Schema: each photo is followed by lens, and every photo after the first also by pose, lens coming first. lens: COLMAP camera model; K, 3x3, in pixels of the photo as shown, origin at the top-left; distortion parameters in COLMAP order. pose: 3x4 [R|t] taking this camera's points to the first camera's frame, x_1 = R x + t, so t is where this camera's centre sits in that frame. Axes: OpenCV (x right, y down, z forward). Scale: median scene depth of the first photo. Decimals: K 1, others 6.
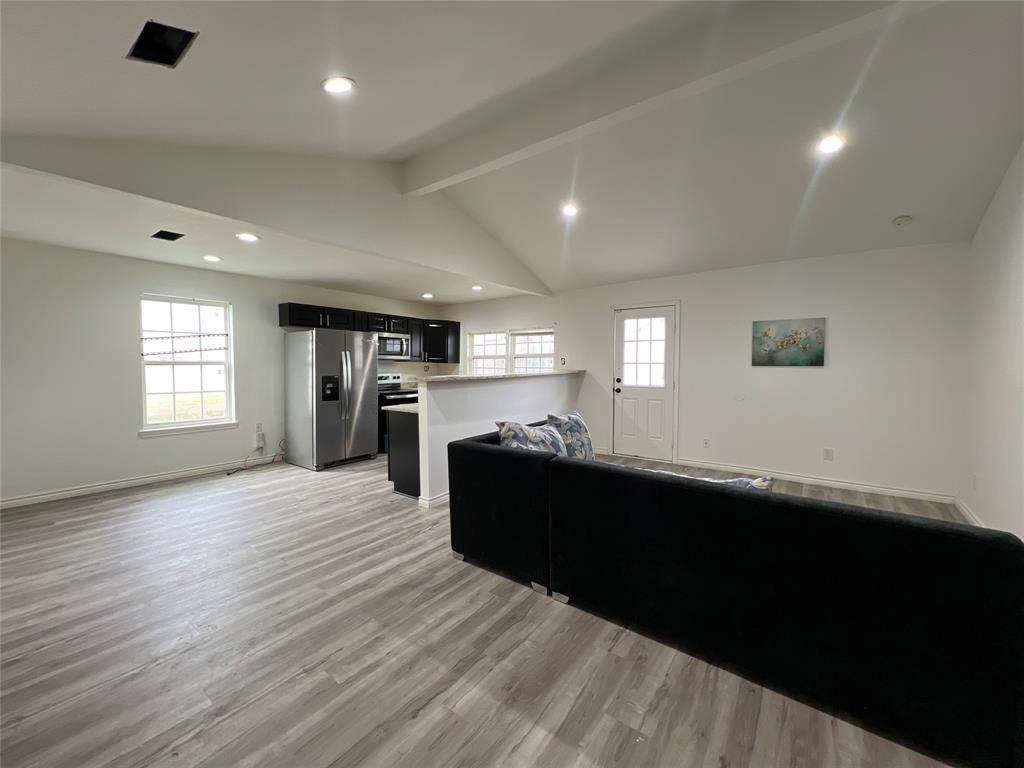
lens RADIAL K [[407.5, 0, 509.8], [0, 407.5, 381.6], [0, 0, 1]] dist [0.001771, -0.000473]
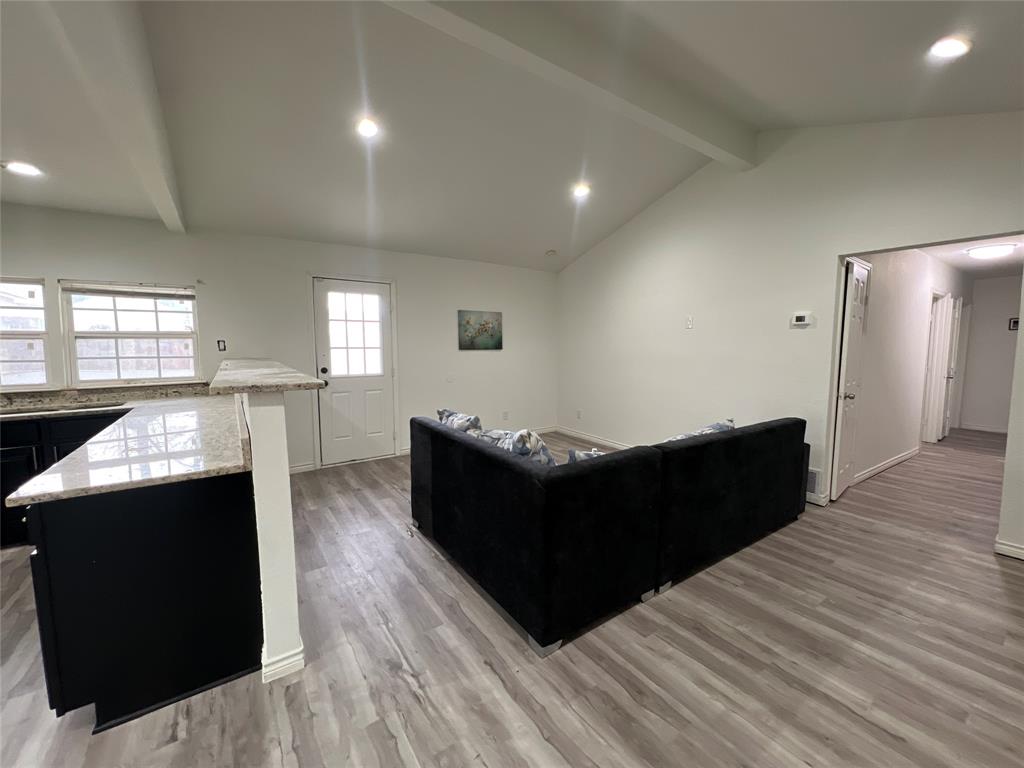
lens RADIAL K [[407.5, 0, 513.7], [0, 407.5, 383.3], [0, 0, 1]] dist [0.001771, -0.000473]
pose [[0.308104, -0.085742, 0.947481, -0.399132], [0.048279, 0.996056, 0.074438, -0.021025], [-0.950127, 0.022809, 0.311028, 0.472066]]
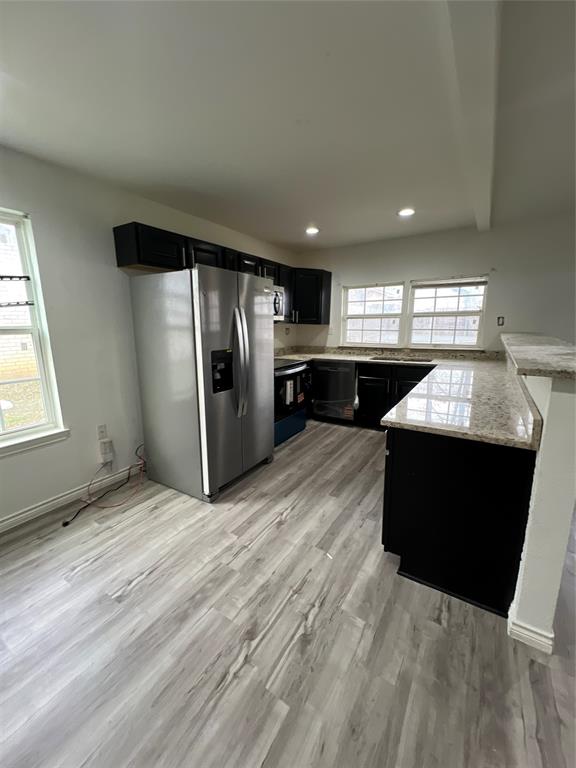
lens RADIAL K [[305.7, 0, 287.6], [0, 305.7, 383.6], [0, 0, 1]] dist [0.001771, -0.000473]
pose [[0.996835, -0.024595, 0.075603, -0.383557], [0.012643, 0.987886, 0.154667, -0.033673], [-0.078491, -0.153222, 0.985070, 0.550245]]
